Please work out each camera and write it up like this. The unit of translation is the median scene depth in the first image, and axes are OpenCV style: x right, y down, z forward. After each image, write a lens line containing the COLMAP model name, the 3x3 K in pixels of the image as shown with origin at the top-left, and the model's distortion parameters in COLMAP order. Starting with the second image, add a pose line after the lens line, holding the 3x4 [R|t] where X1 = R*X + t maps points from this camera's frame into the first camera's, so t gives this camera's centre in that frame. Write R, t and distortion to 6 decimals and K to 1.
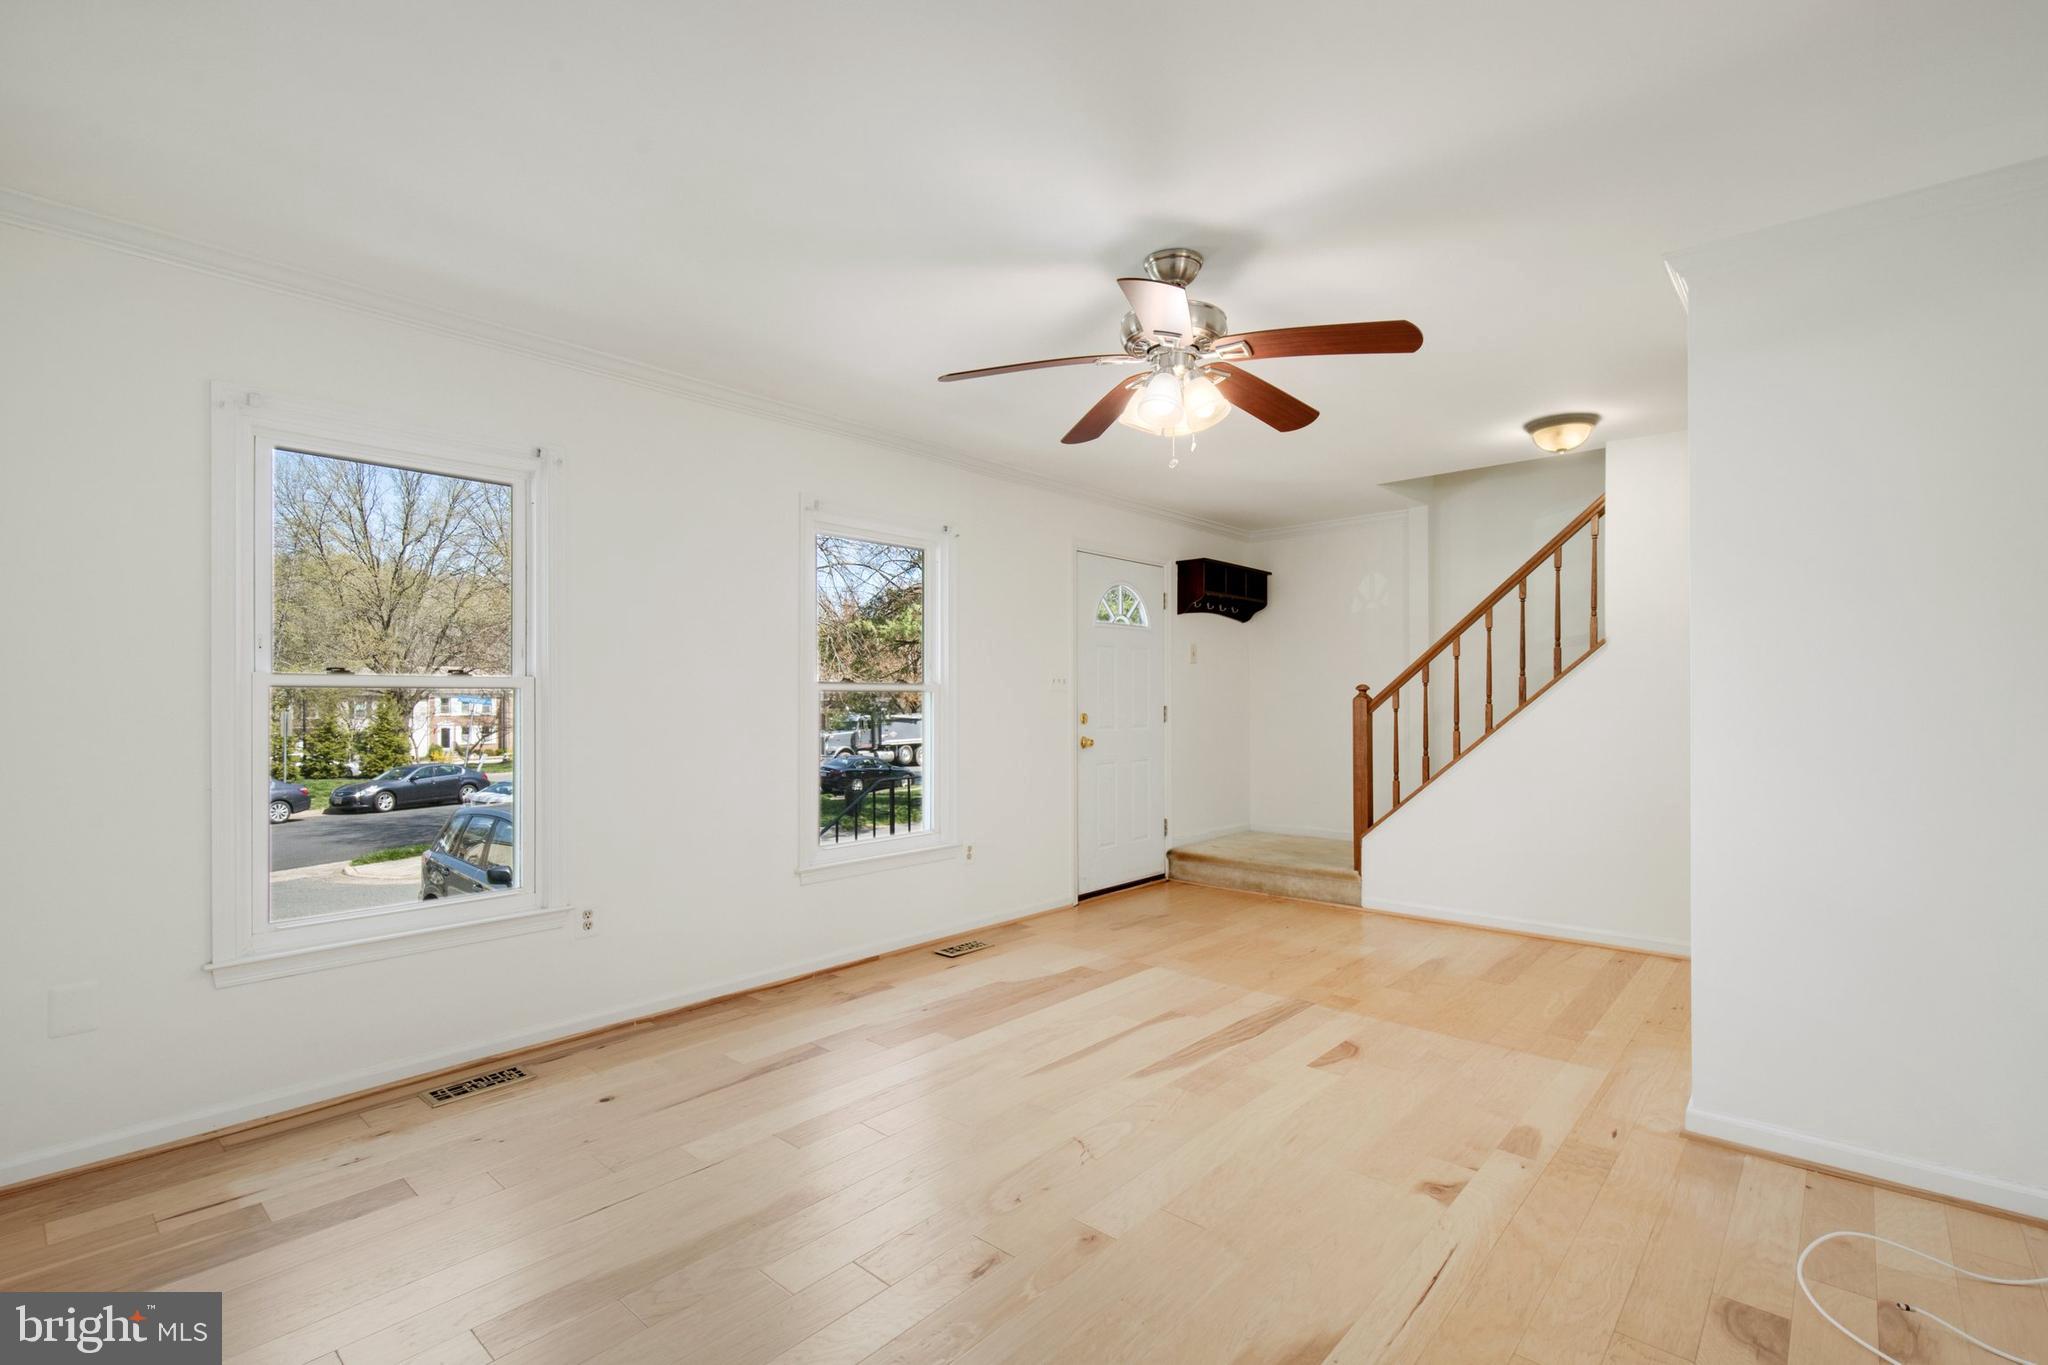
lens RADIAL K [[941.4, 0, 1059.2], [0, 941.4, 702.1], [0, 0, 1]] dist [0.000516, -0.000206]
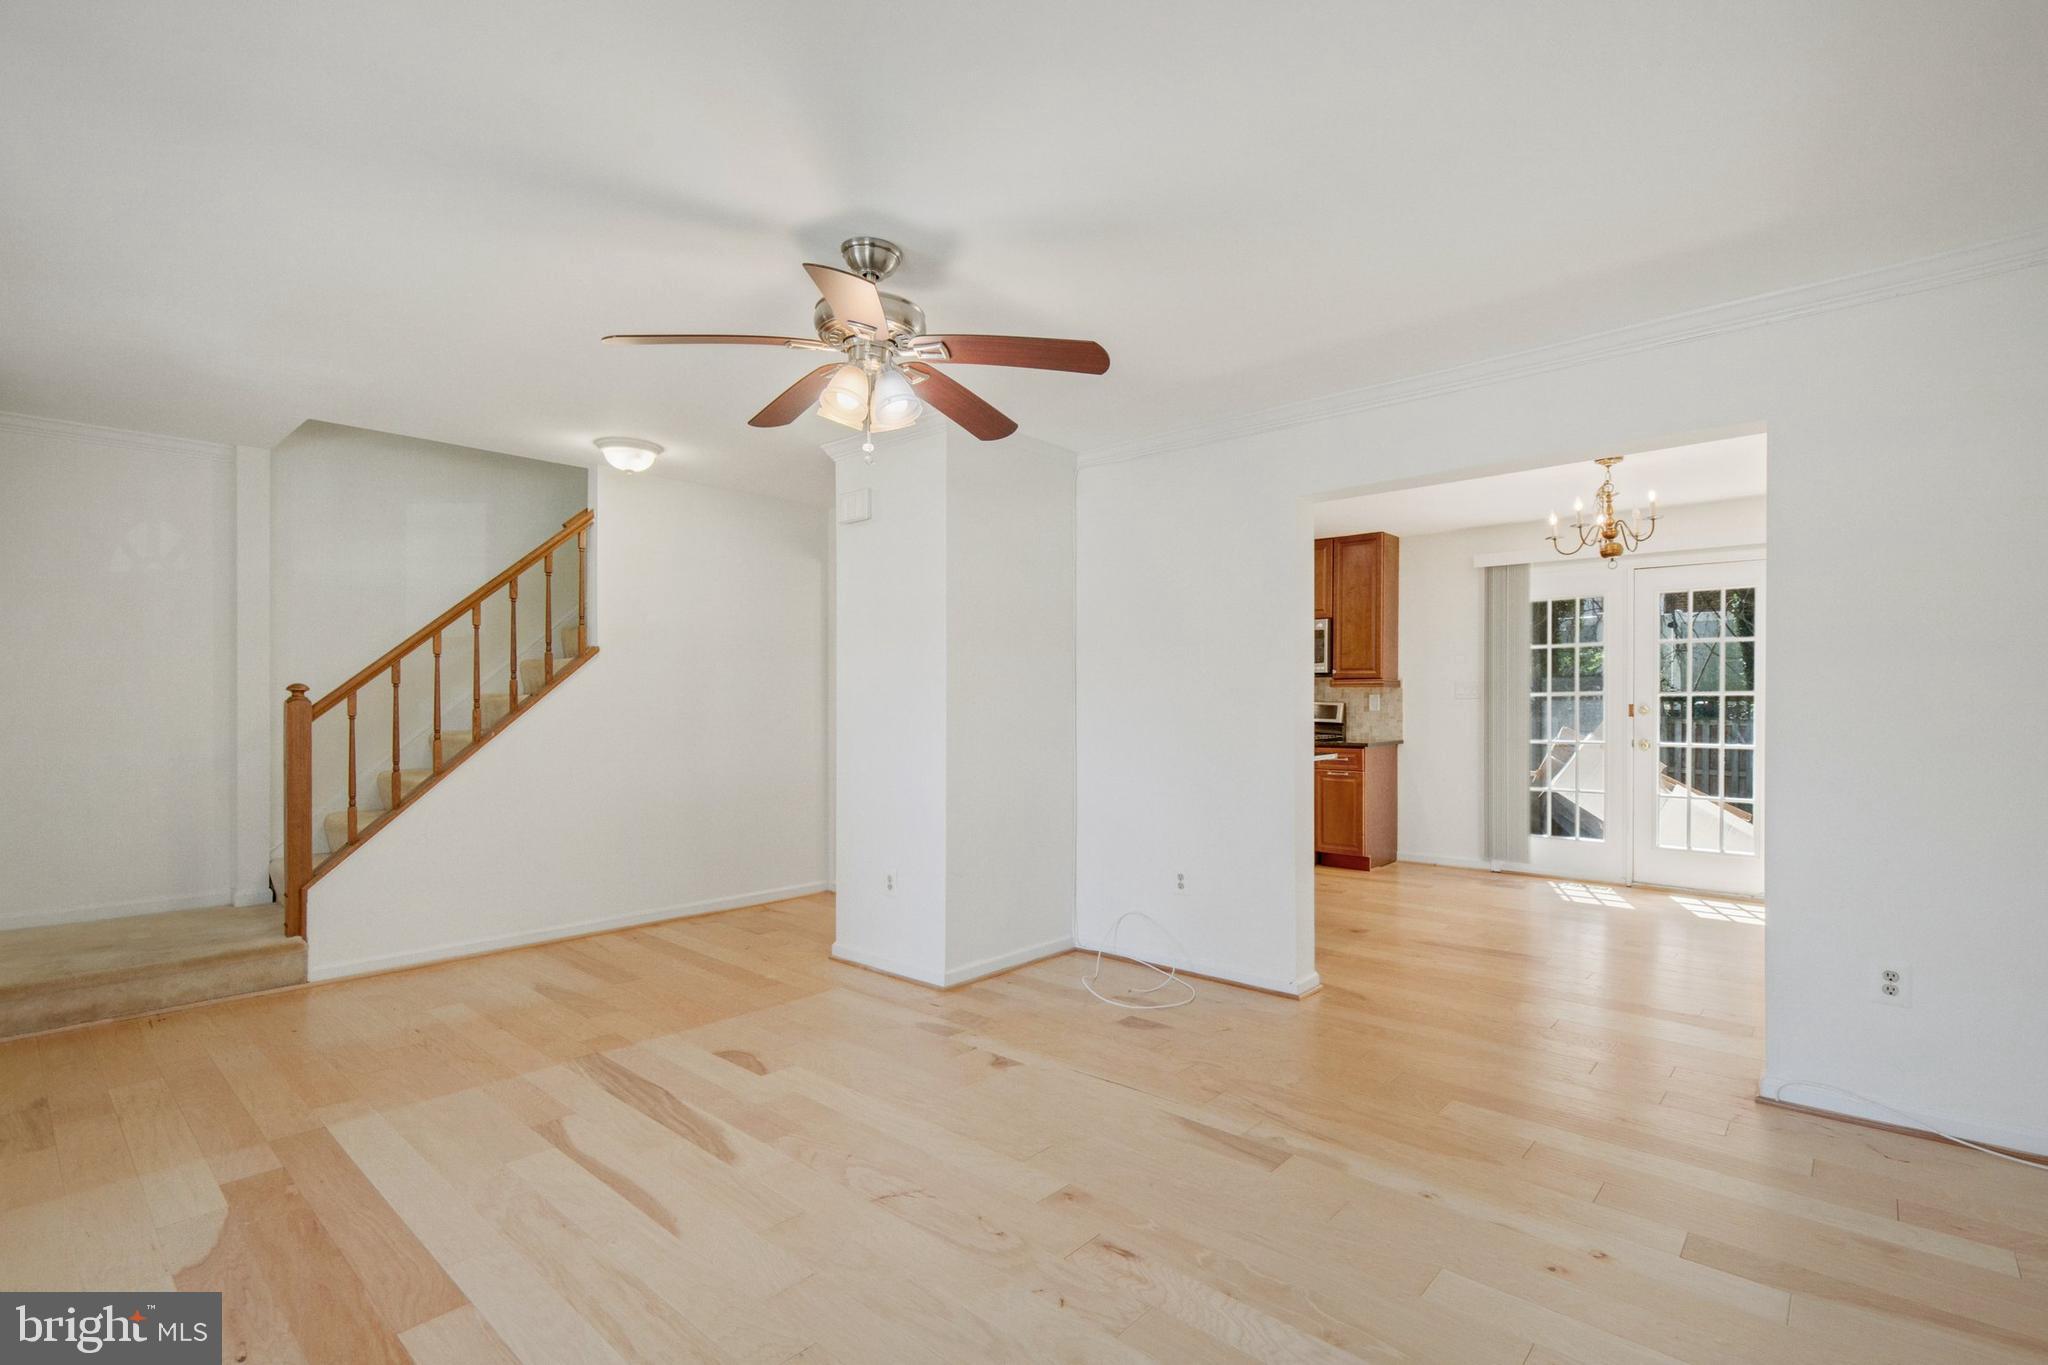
lens RADIAL K [[941.4, 0, 1059.2], [0, 941.4, 702.1], [0, 0, 1]] dist [0.000516, -0.000206]
pose [[-0.004012, 0.002417, 0.999989, -0.630451], [0.002620, 0.999994, -0.002407, -0.001462], [-0.999989, 0.002610, -0.004019, 0.600725]]
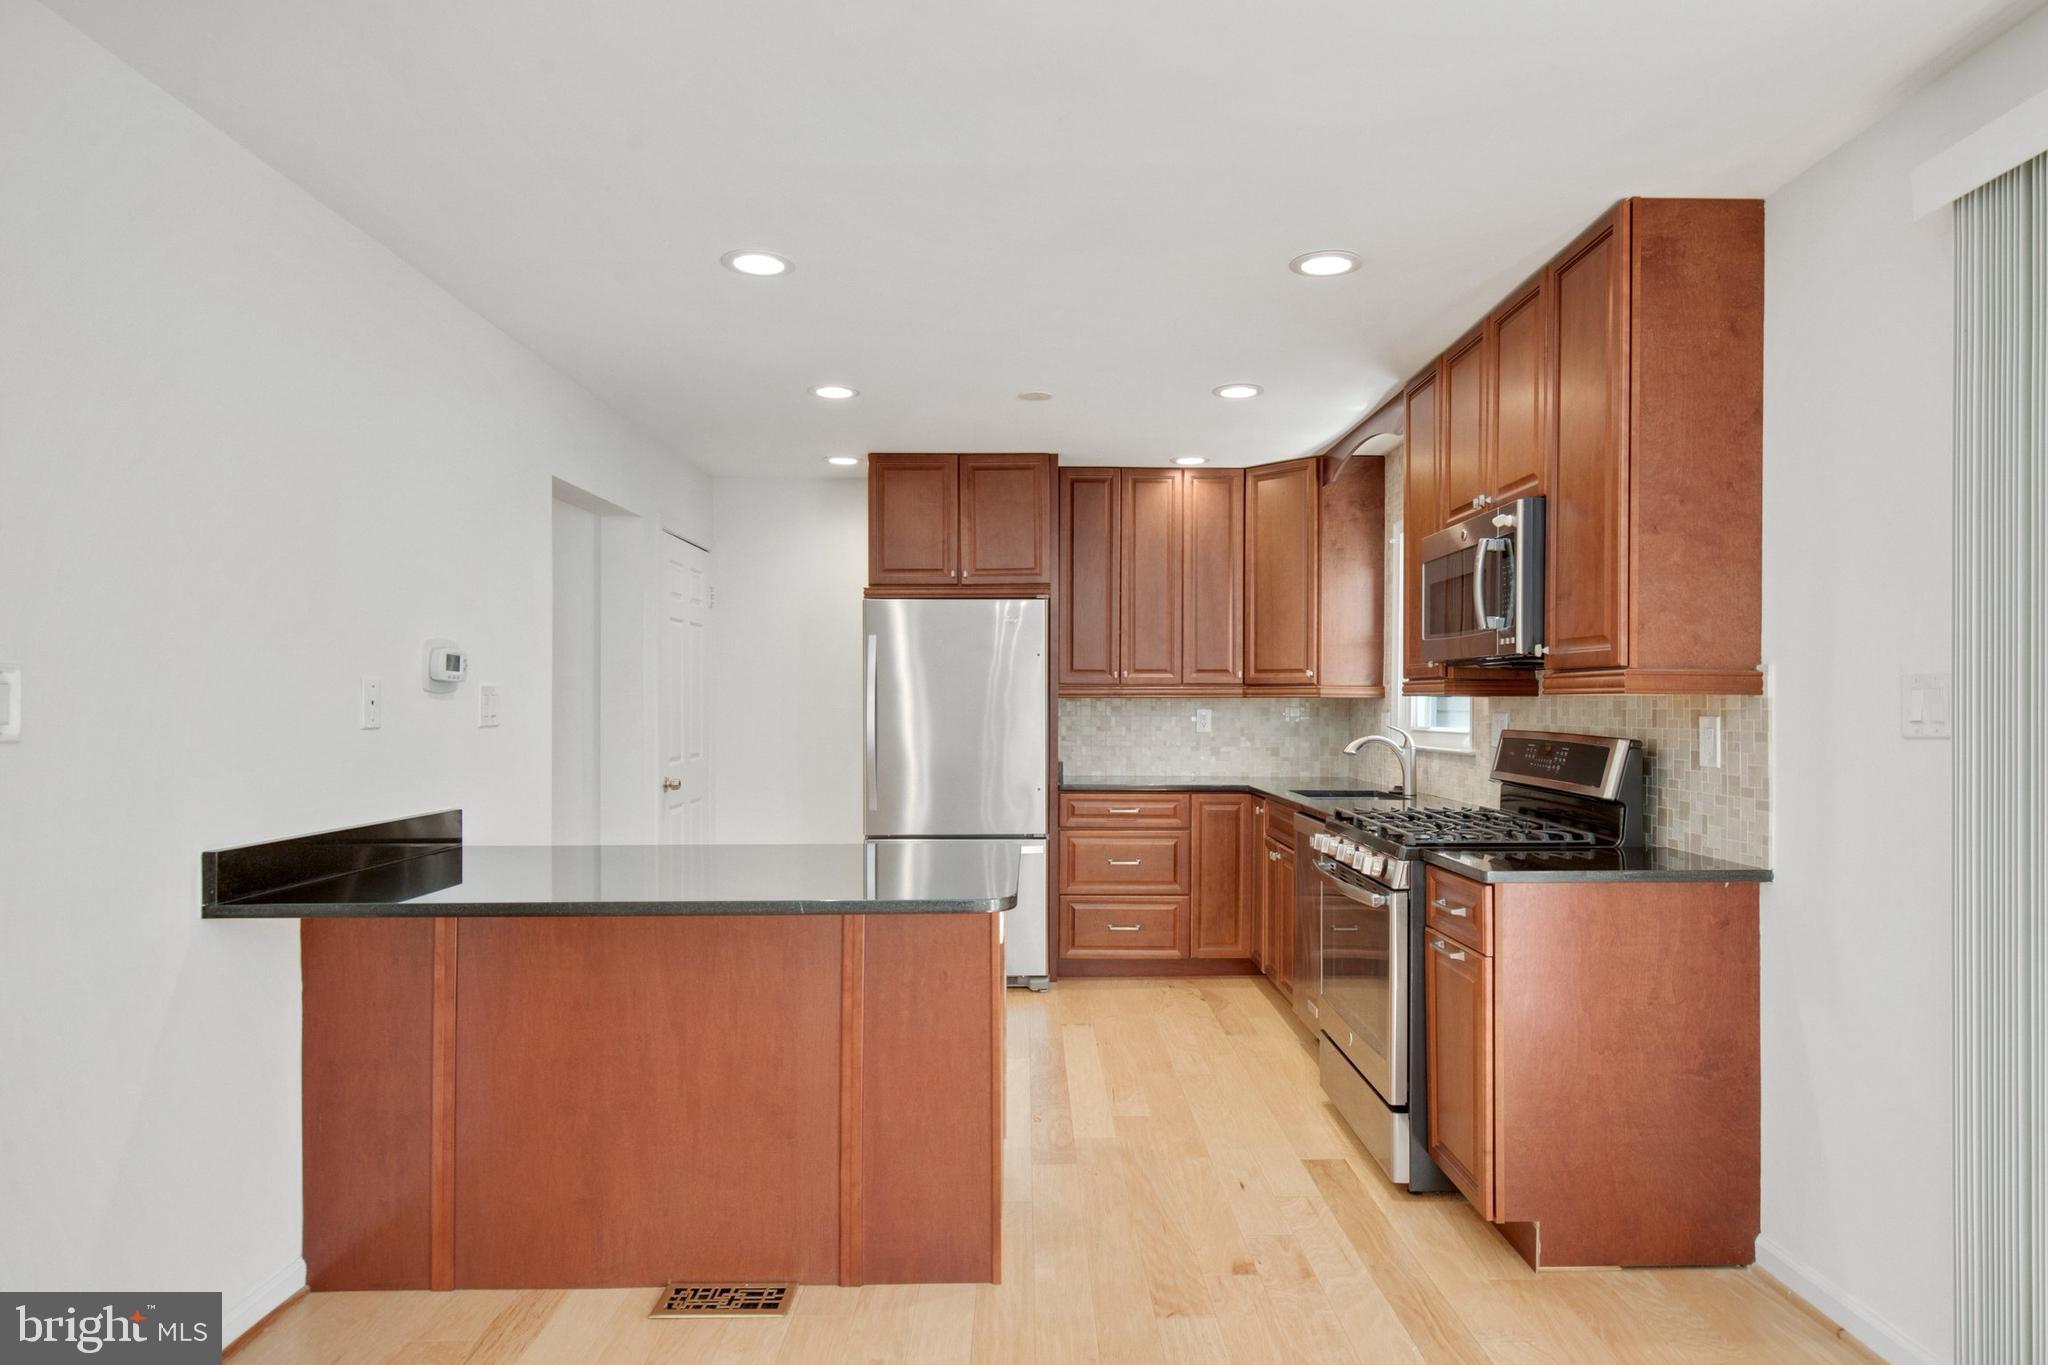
lens RADIAL K [[1150.0, 0, 1047.0], [0, 1150.0, 700.3], [0, 0, 1]] dist [0.000780, 0.000338]
pose [[0.738698, 0.007390, 0.673996, 0.522893], [-0.001843, 0.999958, -0.008944, -0.024502], [-0.674034, 0.005365, 0.738681, -0.363830]]
